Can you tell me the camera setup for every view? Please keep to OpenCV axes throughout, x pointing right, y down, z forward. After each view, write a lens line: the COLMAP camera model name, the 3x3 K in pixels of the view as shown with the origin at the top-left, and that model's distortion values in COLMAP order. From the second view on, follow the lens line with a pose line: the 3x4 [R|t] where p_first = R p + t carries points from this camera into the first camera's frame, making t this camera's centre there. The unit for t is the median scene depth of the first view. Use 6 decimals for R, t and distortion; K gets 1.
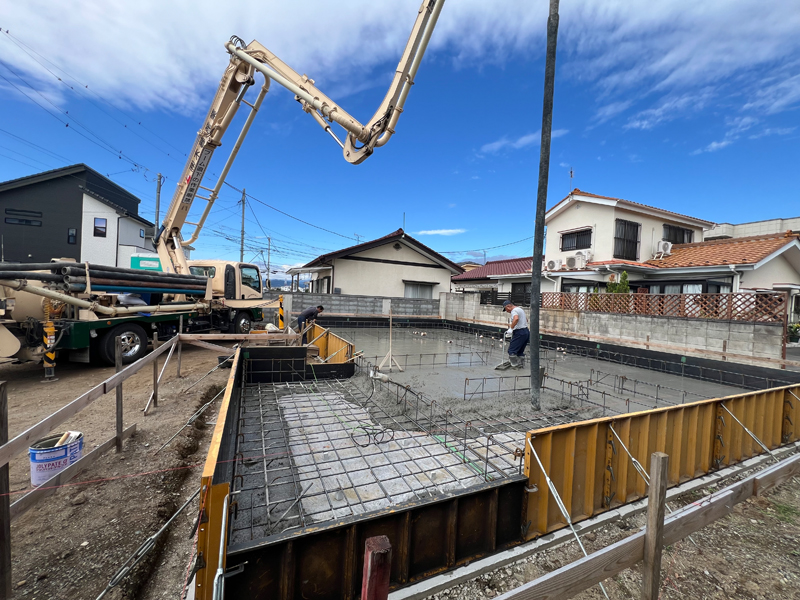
lens RADIAL K [[318.6, 0, 400.0], [0, 318.6, 300.0], [0, 0, 1]] dist [-0.000326, 0.000344]
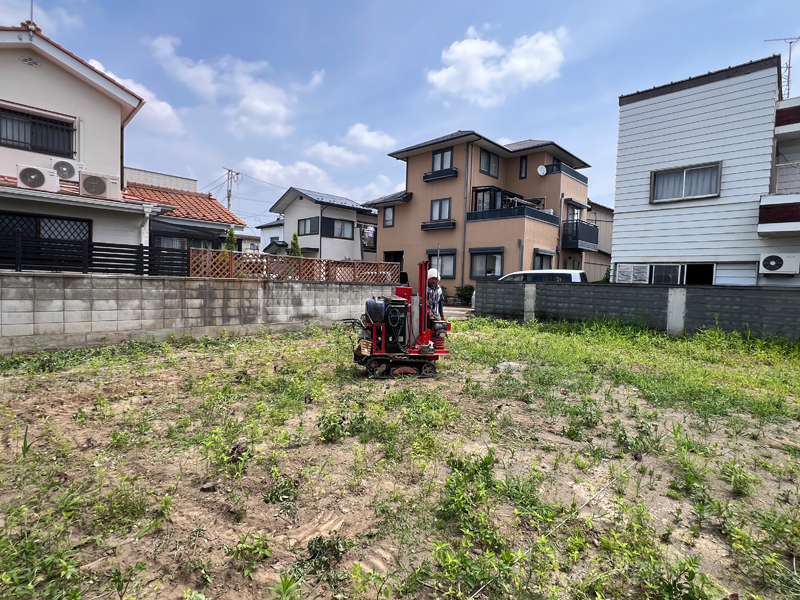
lens RADIAL K [[401.9, 0, 400.0], [0, 401.9, 300.0], [0, 0, 1]] dist [0.000086, 0.000011]
pose [[-0.353693, -0.110103, 0.928859, -0.415468], [-0.049132, 0.993864, 0.099100, -0.027227], [-0.934070, -0.010586, -0.356933, 1.108197]]
